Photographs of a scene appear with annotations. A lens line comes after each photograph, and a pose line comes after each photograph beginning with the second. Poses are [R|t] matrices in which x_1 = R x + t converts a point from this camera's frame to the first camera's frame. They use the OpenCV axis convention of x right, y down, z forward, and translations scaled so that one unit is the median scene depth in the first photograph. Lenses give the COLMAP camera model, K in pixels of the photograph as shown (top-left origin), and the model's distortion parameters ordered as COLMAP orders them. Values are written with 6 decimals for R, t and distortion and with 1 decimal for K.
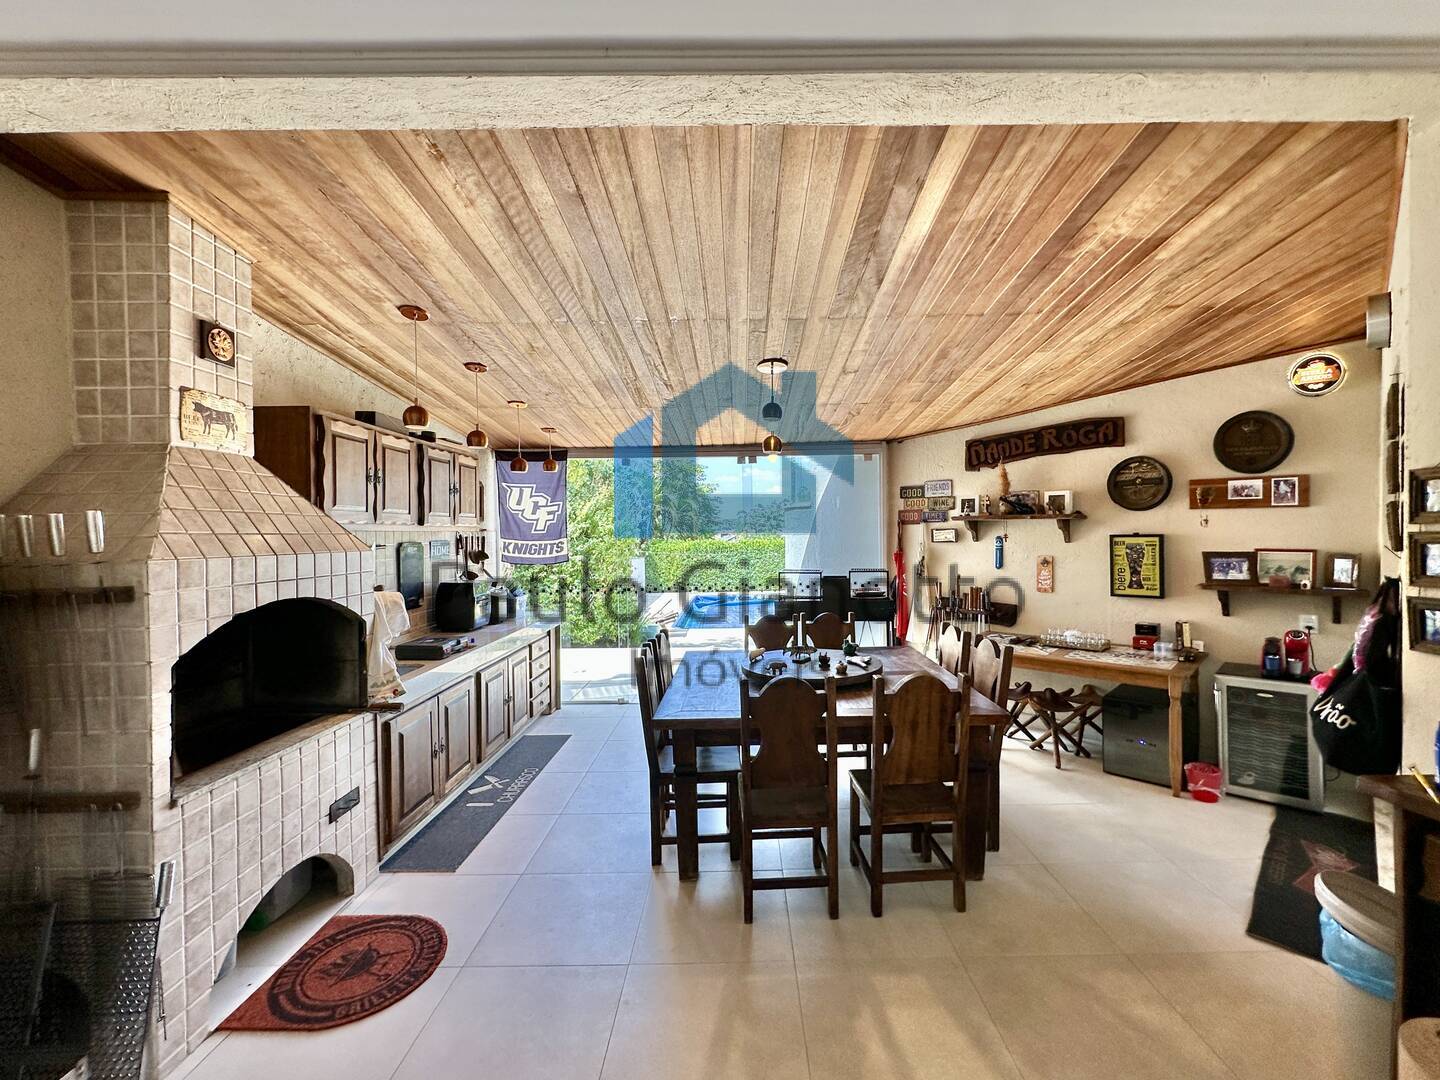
lens RADIAL K [[569.9, 0, 720.0], [0, 569.9, 540.0], [0, 0, 1]] dist [-0.003942, 0.000507]
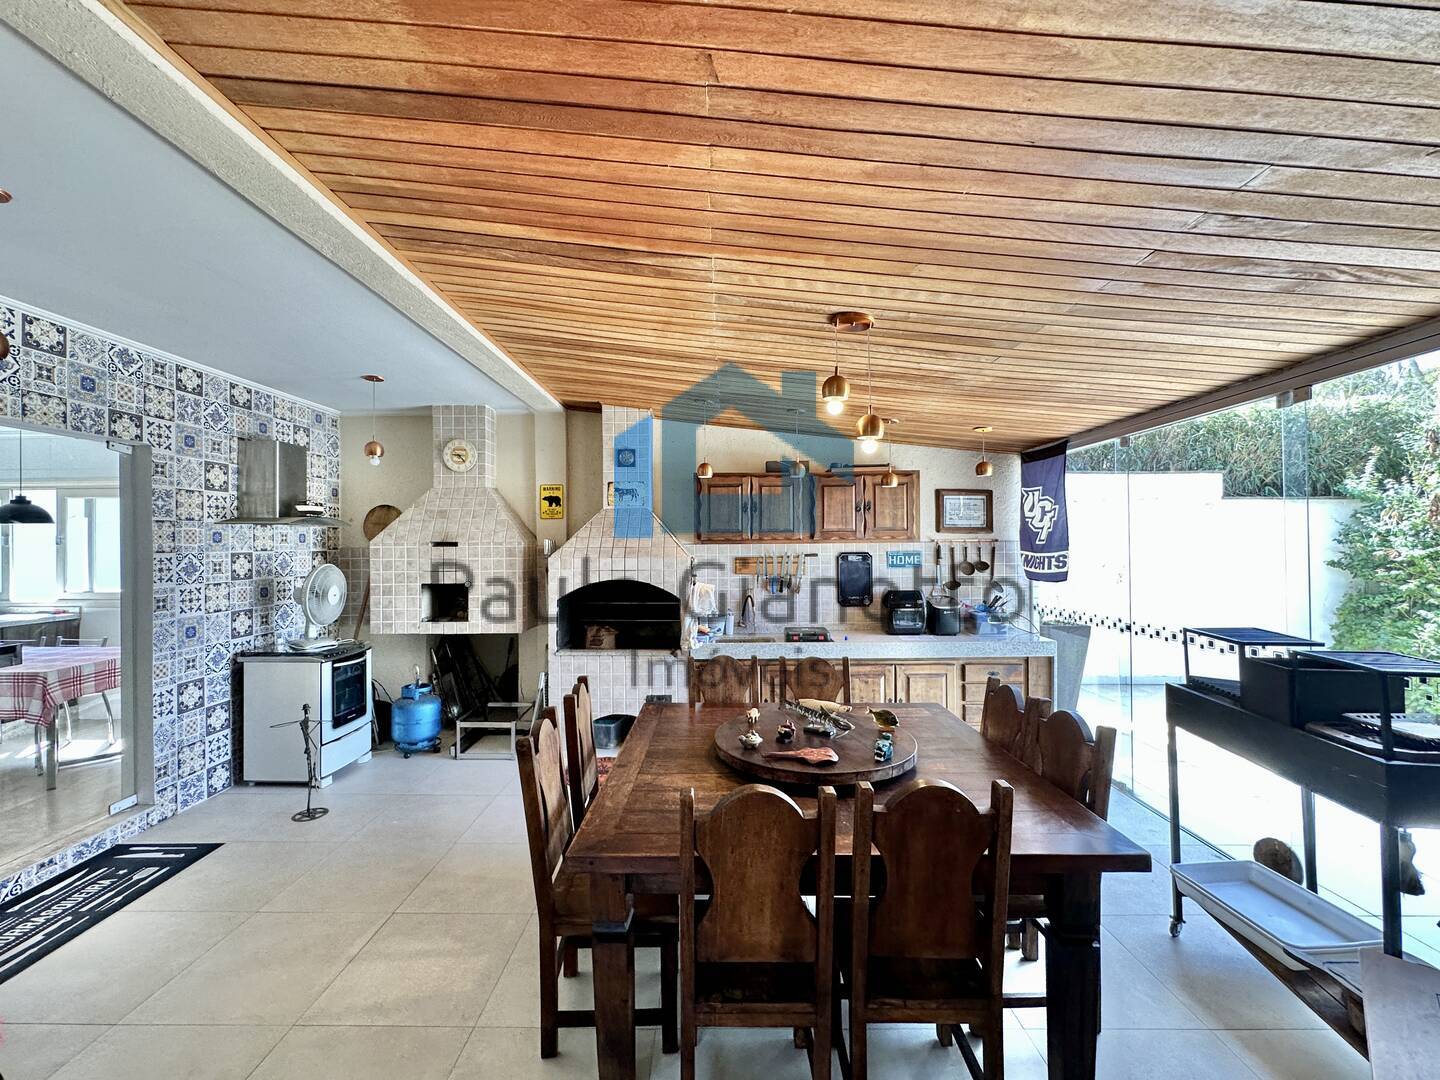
lens RADIAL K [[577.8, 0, 720.0], [0, 577.8, 540.0], [0, 0, 1]] dist [-0.000162, -0.000382]
pose [[-0.020705, 0.001442, -0.999785, 1.439413], [-0.002578, 0.999996, 0.001495, -0.046519], [0.999782, 0.002608, -0.020701, 1.423564]]
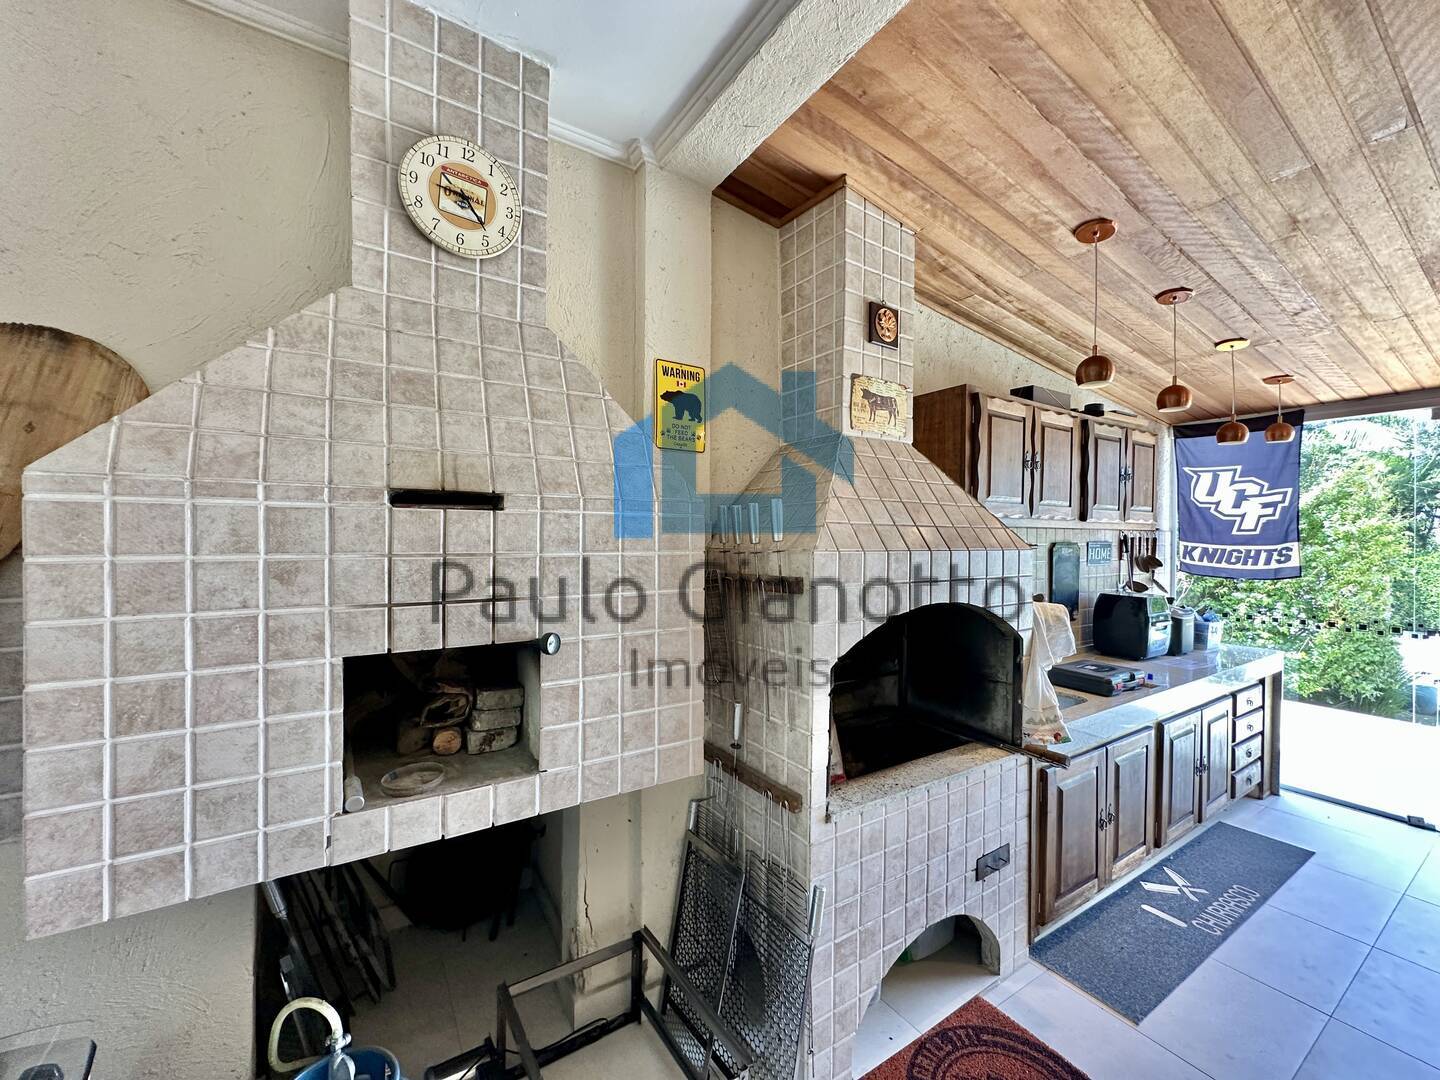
lens RADIAL K [[569.9, 0, 720.0], [0, 569.9, 540.0], [0, 0, 1]] dist [-0.003942, 0.000507]
pose [[0.526293, 0.019840, -0.850072, -0.166715], [-0.022247, 0.999707, 0.009559, 0.007037], [0.850012, 0.013881, 0.526580, 0.212804]]
